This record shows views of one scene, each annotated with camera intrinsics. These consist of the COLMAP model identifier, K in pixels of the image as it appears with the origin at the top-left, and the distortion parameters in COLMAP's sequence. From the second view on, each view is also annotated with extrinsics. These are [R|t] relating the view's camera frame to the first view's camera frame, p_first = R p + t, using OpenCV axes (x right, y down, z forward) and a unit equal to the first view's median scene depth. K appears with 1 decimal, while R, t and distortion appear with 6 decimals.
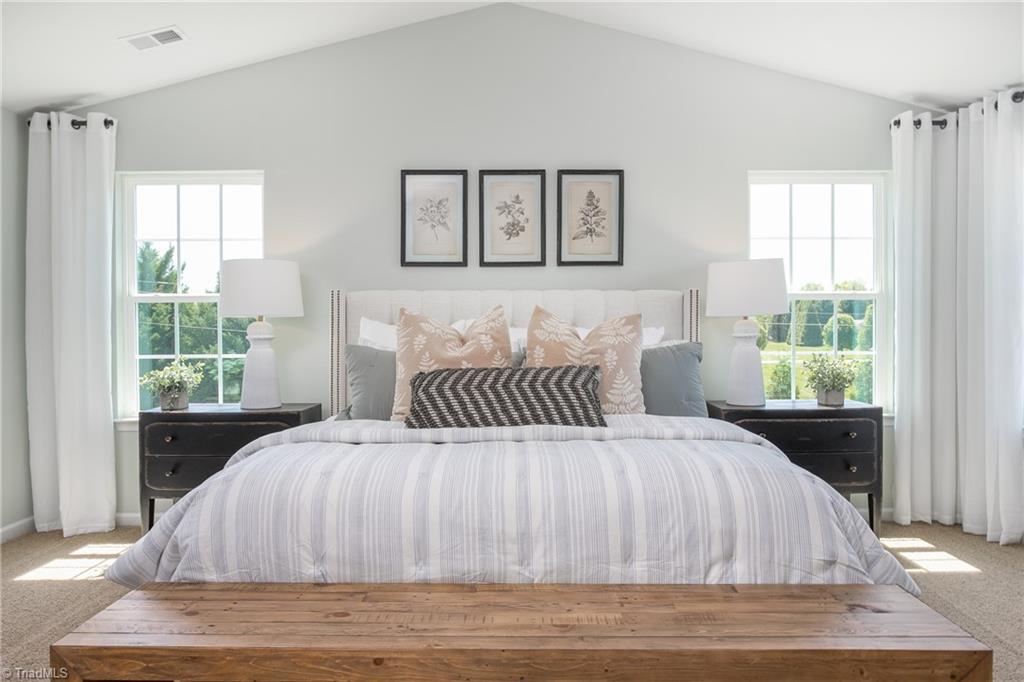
lens RADIAL K [[706.9, 0, 511.6], [0, 706.9, 337.0], [0, 0, 1]] dist [-0.001745, -0.003652]
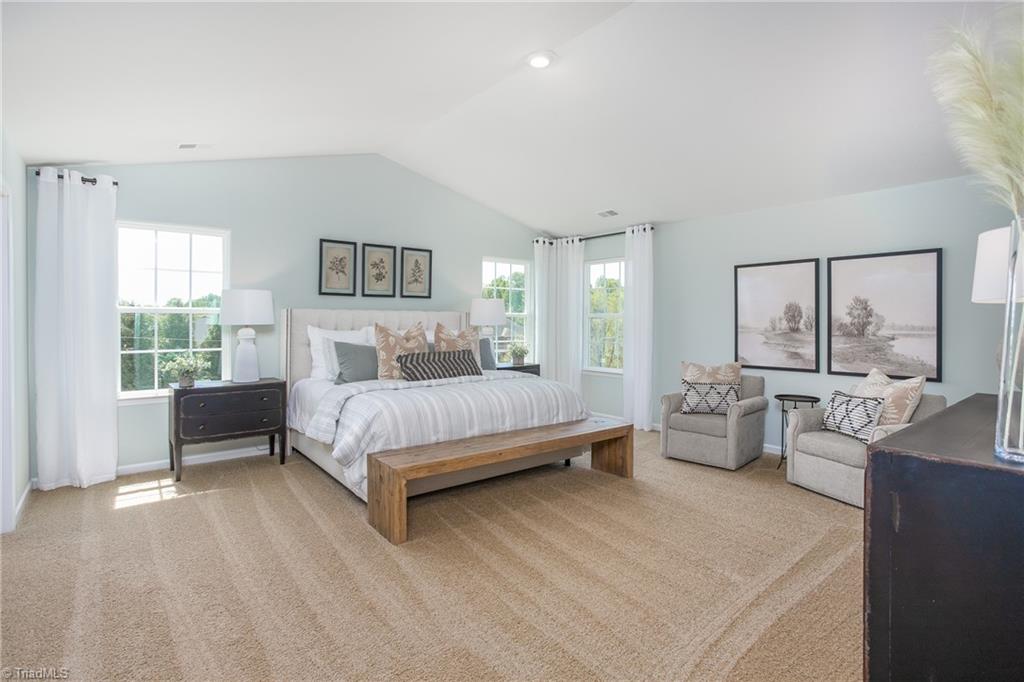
lens RADIAL K [[496.5, 0, 512.7], [0, 496.5, 338.0], [0, 0, 1]] dist [-0.001501, 0.000346]
pose [[0.783017, -0.013603, 0.621851, -0.566543], [-0.000394, 0.999750, 0.022366, -0.024090], [-0.622000, -0.017758, 0.782816, -0.244131]]
